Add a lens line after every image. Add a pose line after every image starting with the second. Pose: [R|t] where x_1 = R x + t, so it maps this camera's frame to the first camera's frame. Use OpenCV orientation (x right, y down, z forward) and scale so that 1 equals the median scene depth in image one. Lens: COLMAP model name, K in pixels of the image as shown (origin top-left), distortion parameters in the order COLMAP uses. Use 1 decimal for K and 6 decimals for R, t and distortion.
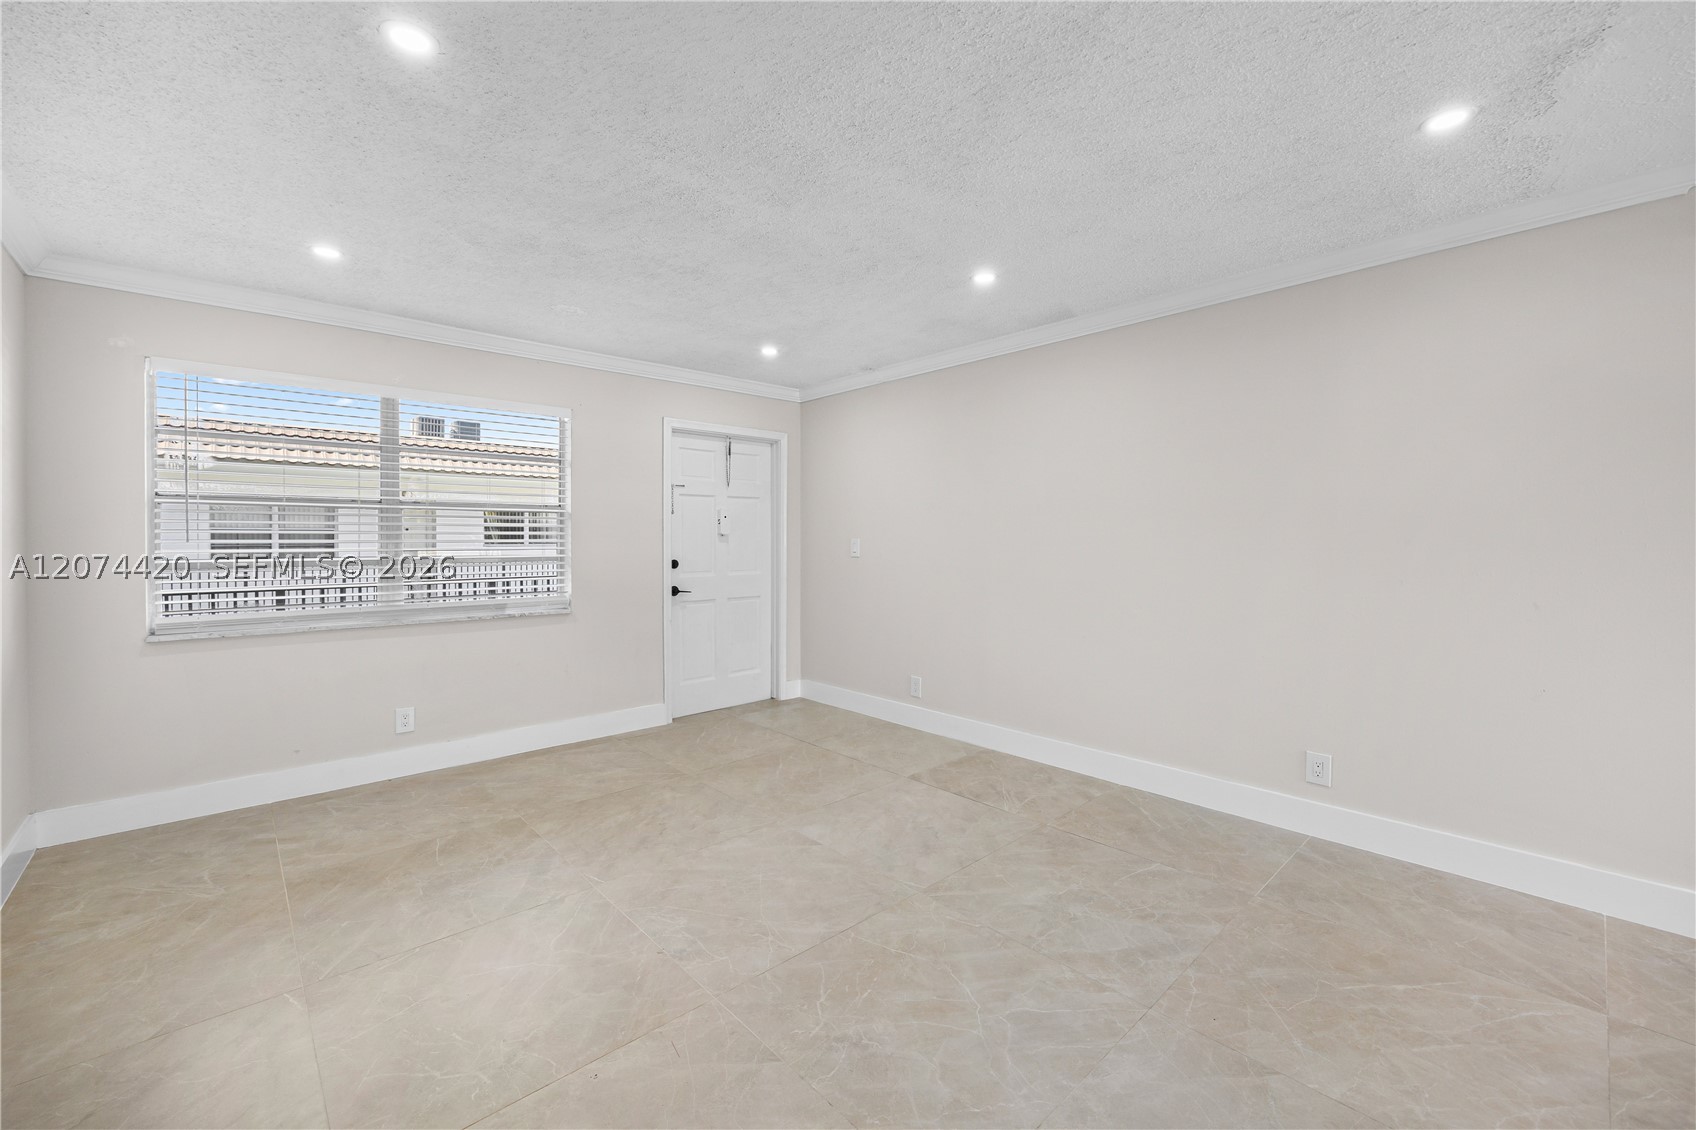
lens RADIAL K [[687.1, 0, 876.2], [0, 687.1, 548.3], [0, 0, 1]] dist [-0.002309, 0.000292]
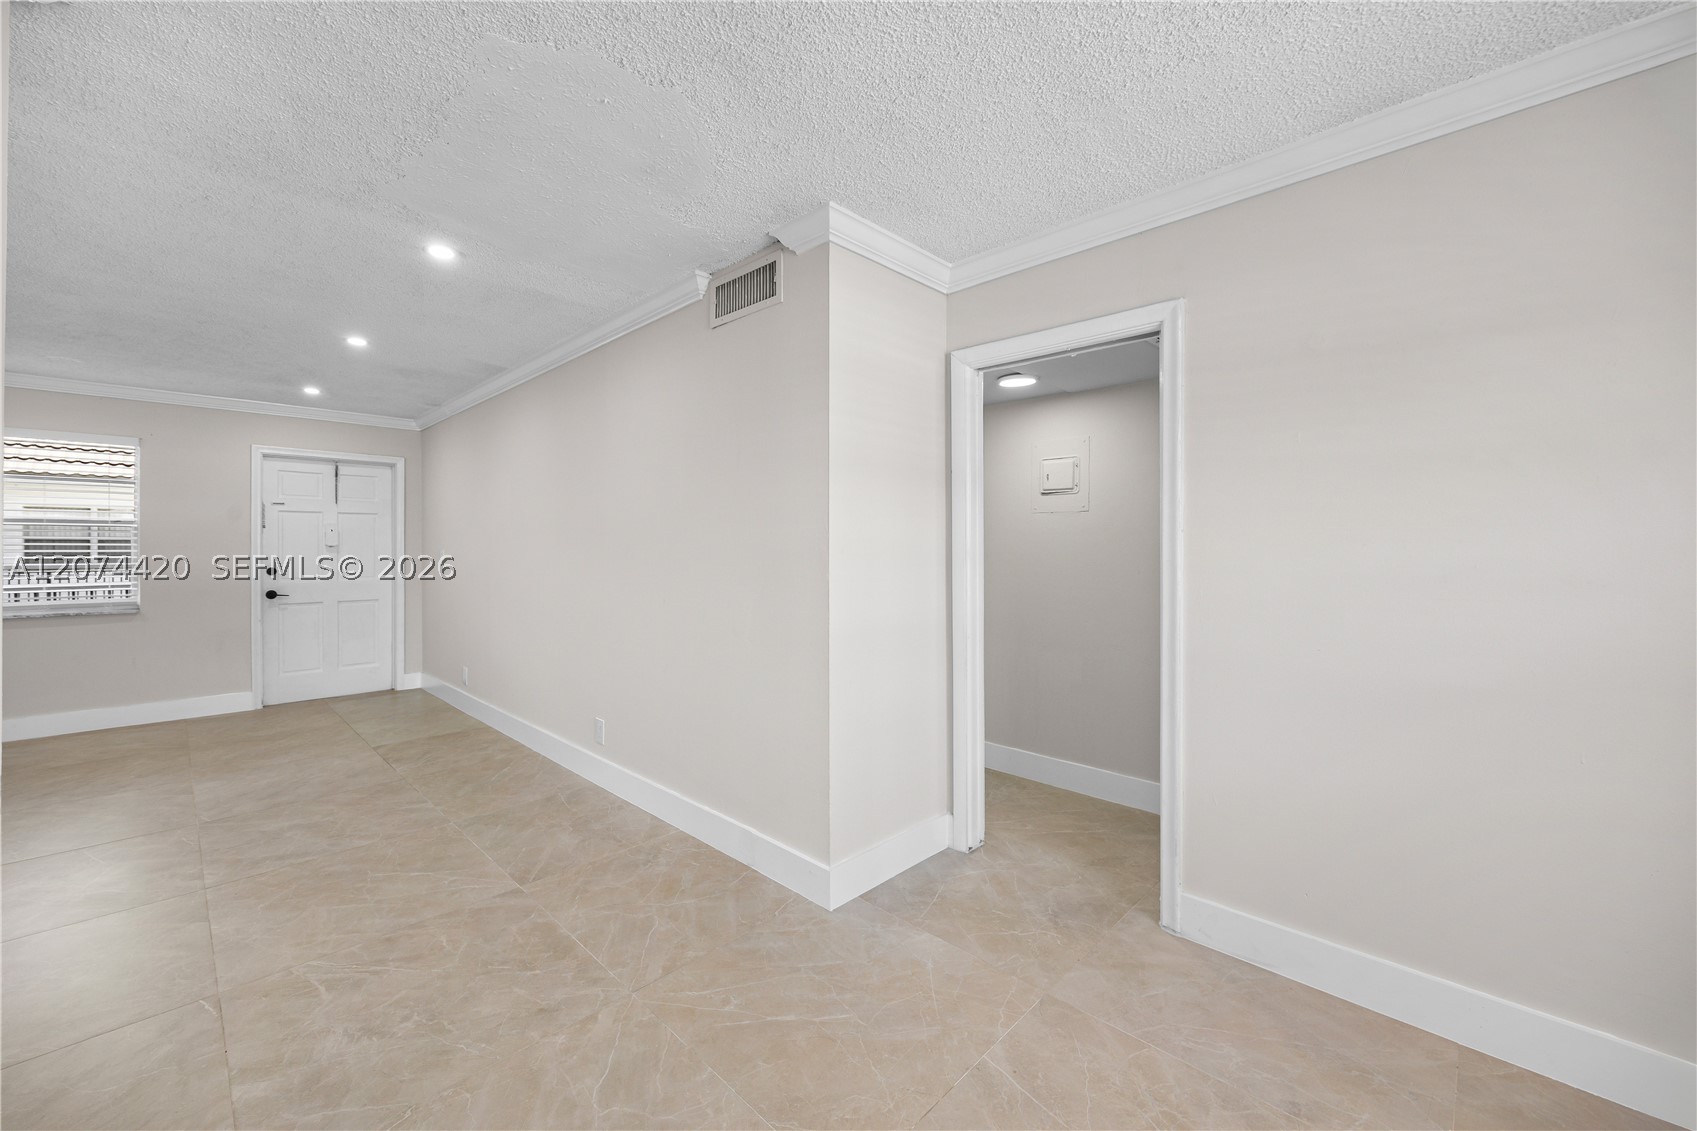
lens RADIAL K [[664.1, 0, 844.7], [0, 664.1, 554.1], [0, 0, 1]] dist [-0.000601, 0.000073]
pose [[0.999229, 0.002151, 0.039205, 0.901614], [-0.001962, 0.999986, -0.004851, -0.003462], [-0.039215, 0.004770, 0.999219, -0.220851]]
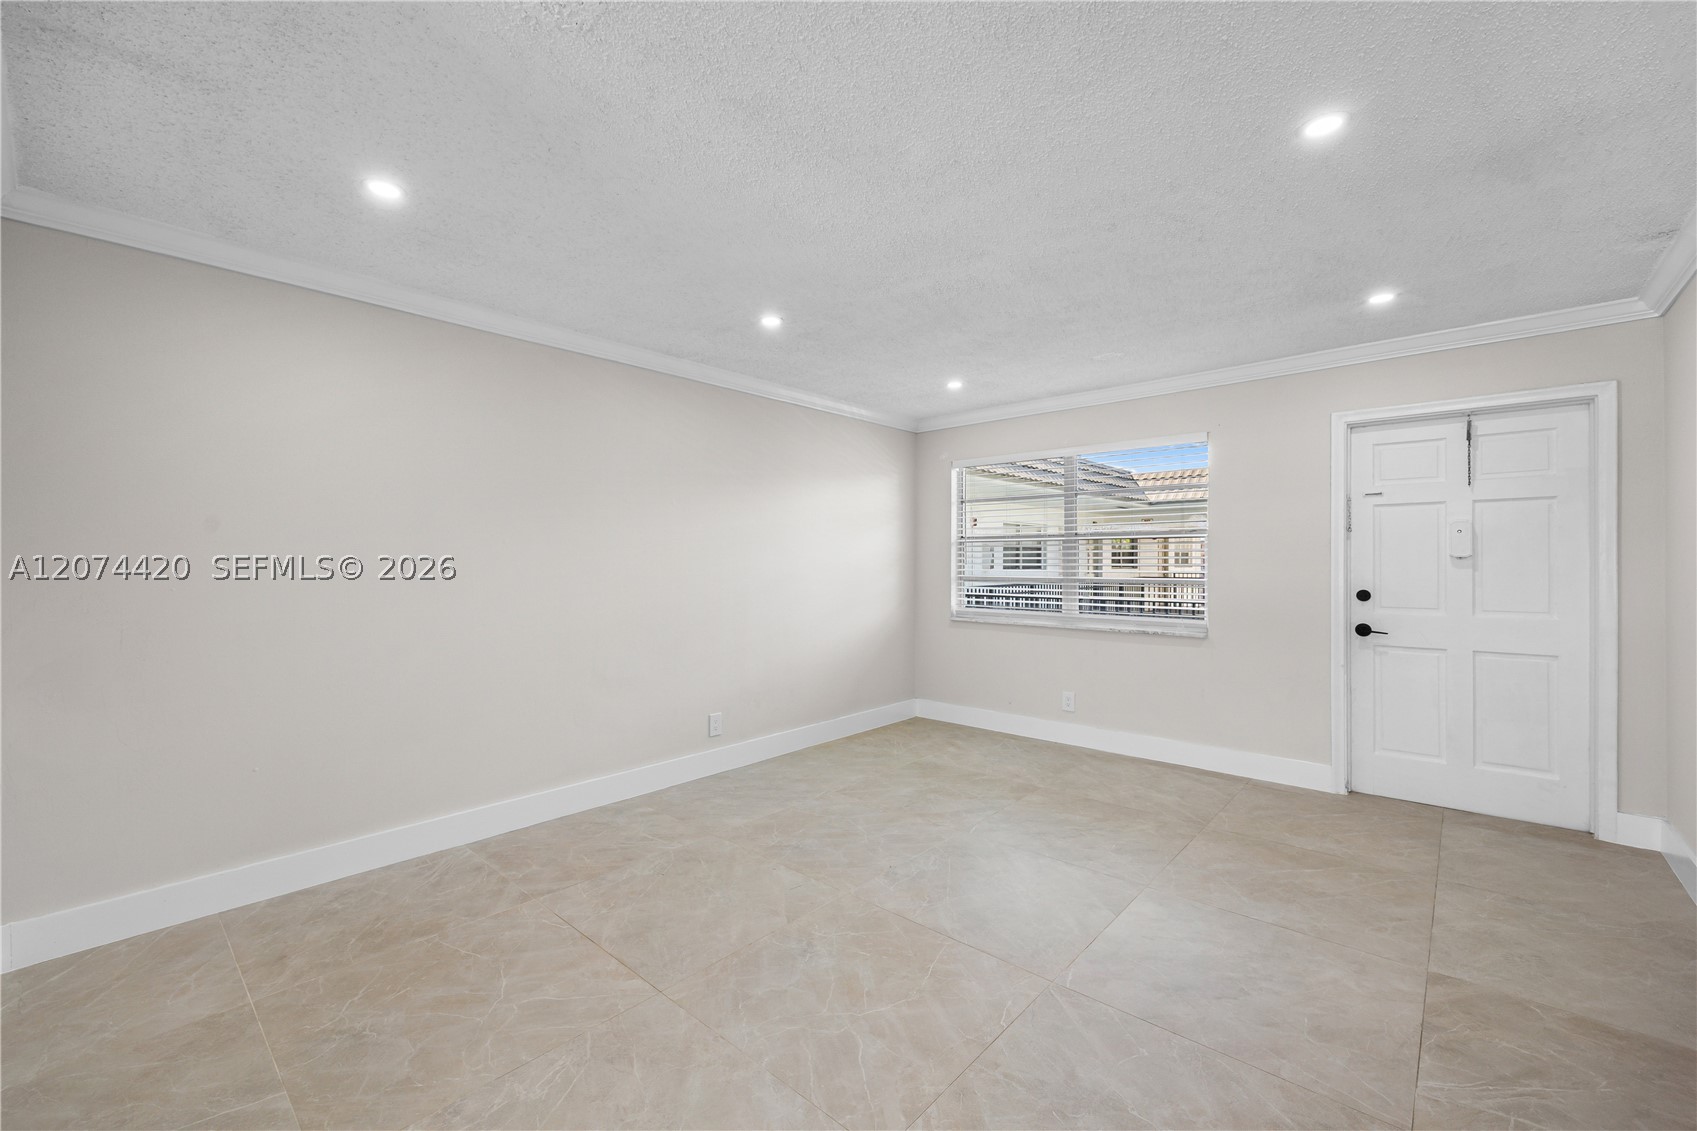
lens RADIAL K [[688.7, 0, 806.6], [0, 688.7, 560.4], [0, 0, 1]] dist [-0.002105, -0.000326]
pose [[0.050106, -0.000607, -0.998744, 0.656104], [-0.011742, 0.999930, -0.001196, -0.012137], [0.998675, 0.011787, 0.050095, 0.473151]]
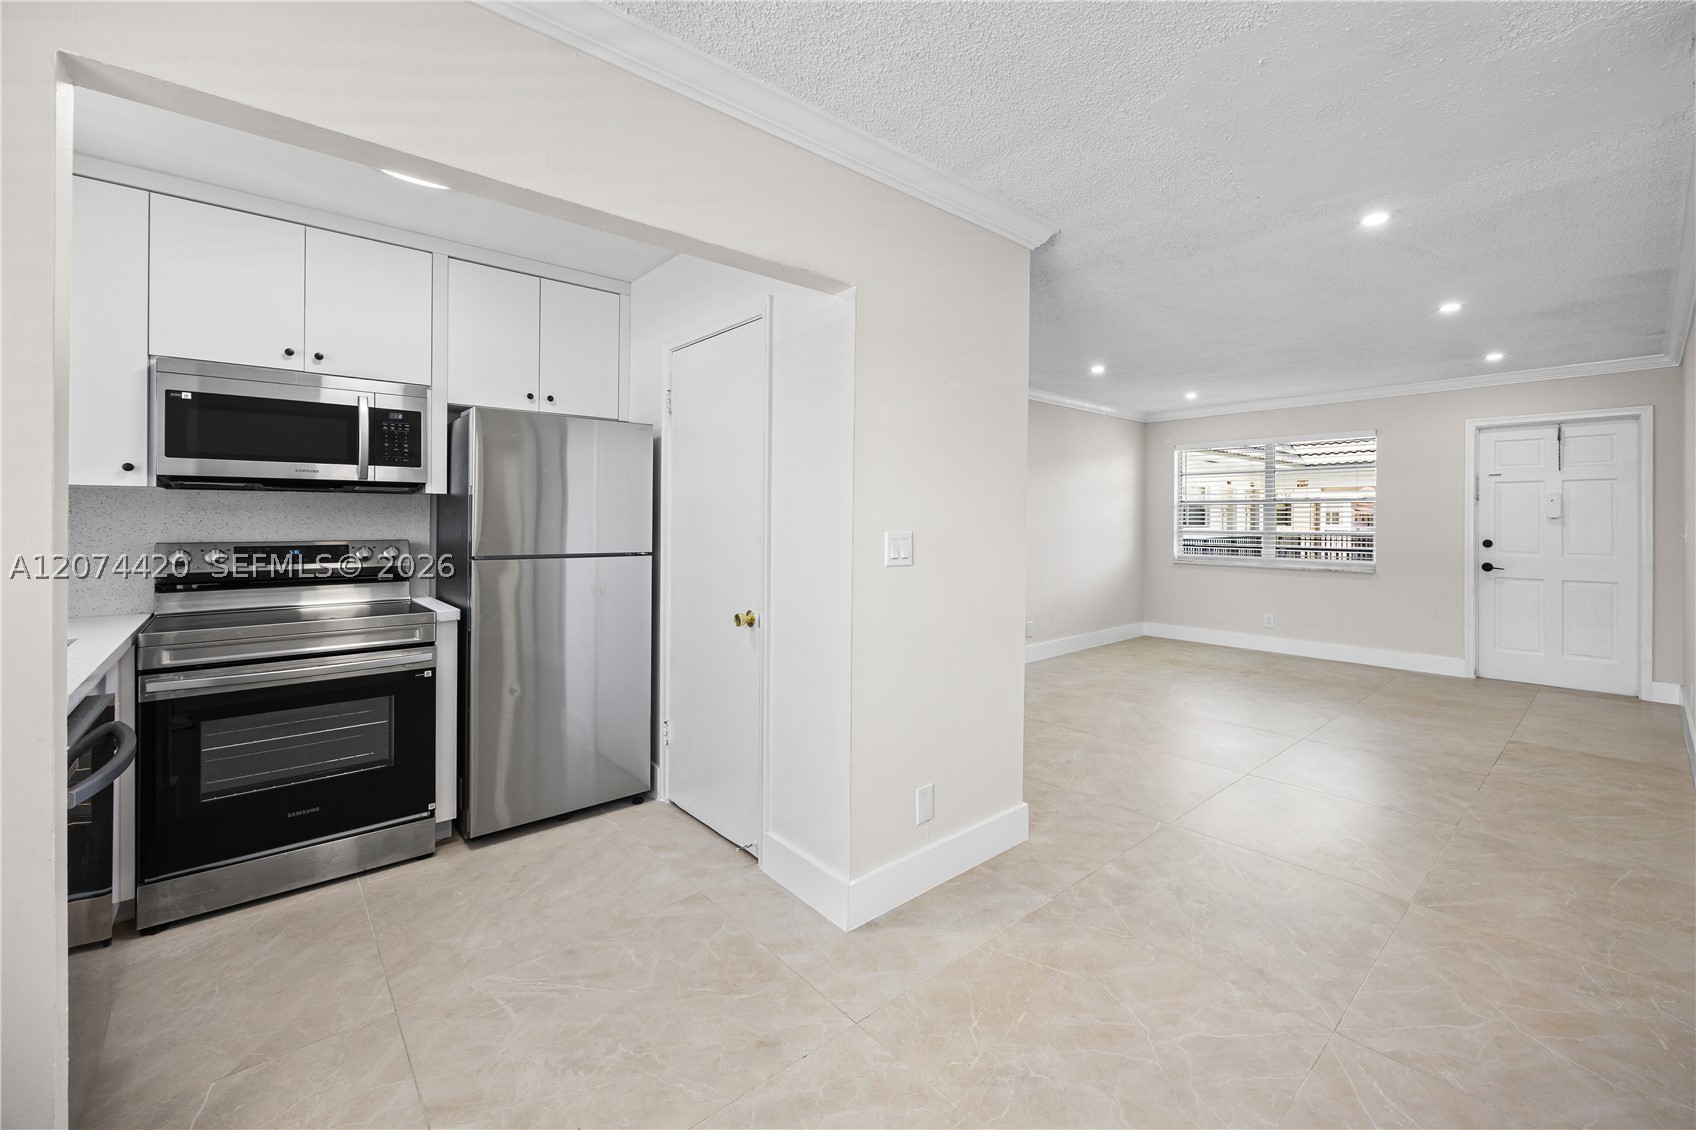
lens RADIAL K [[689.6, 0, 886.0], [0, 689.6, 516.8], [0, 0, 1]] dist [-0.008532, 0.000120]
pose [[-0.018736, -0.002044, -0.999822, 1.251279], [-0.015996, 0.999871, -0.001744, -0.005048], [0.999696, 0.015961, -0.018766, 0.024599]]
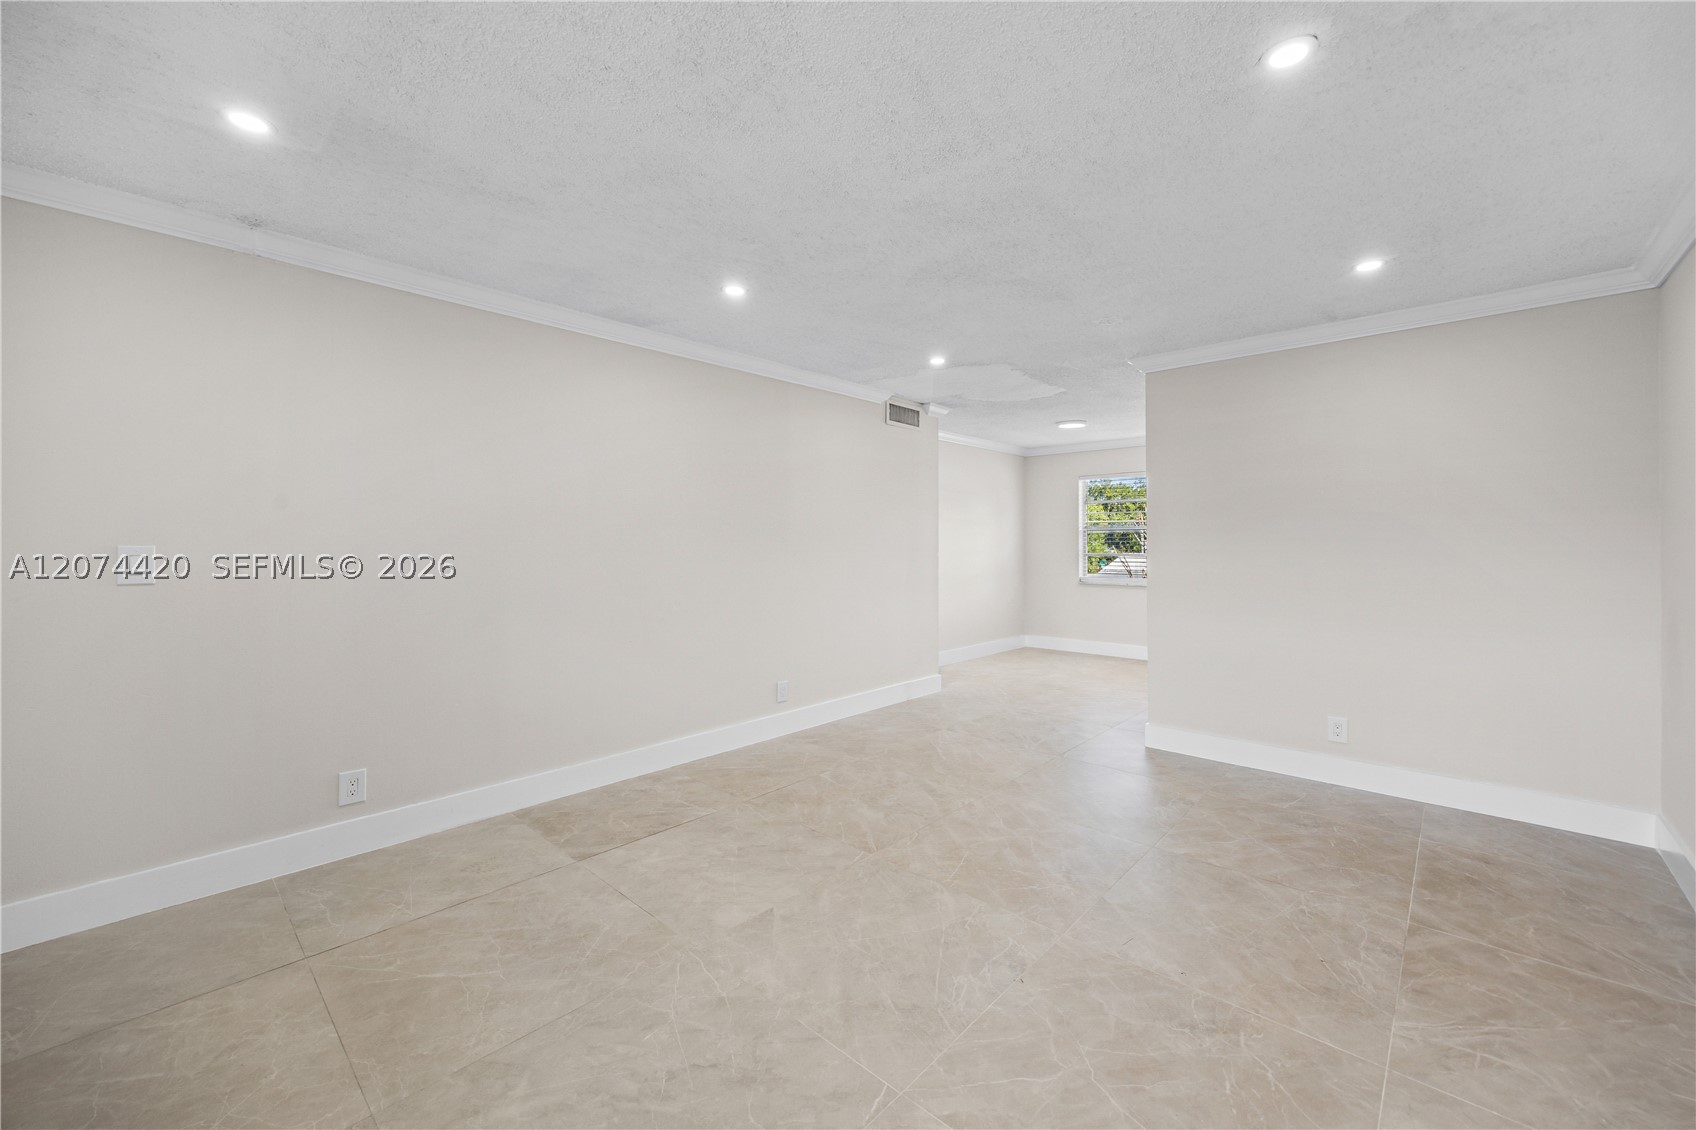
lens RADIAL K [[663.7, 0, 844.2], [0, 663.7, 553.6], [0, 0, 1]] dist [-0.000601, 0.000073]
pose [[-0.058439, -0.011836, 0.998221, -0.759519], [0.013992, 0.999822, 0.012674, -0.012847], [-0.998193, 0.014708, -0.058263, 0.807695]]
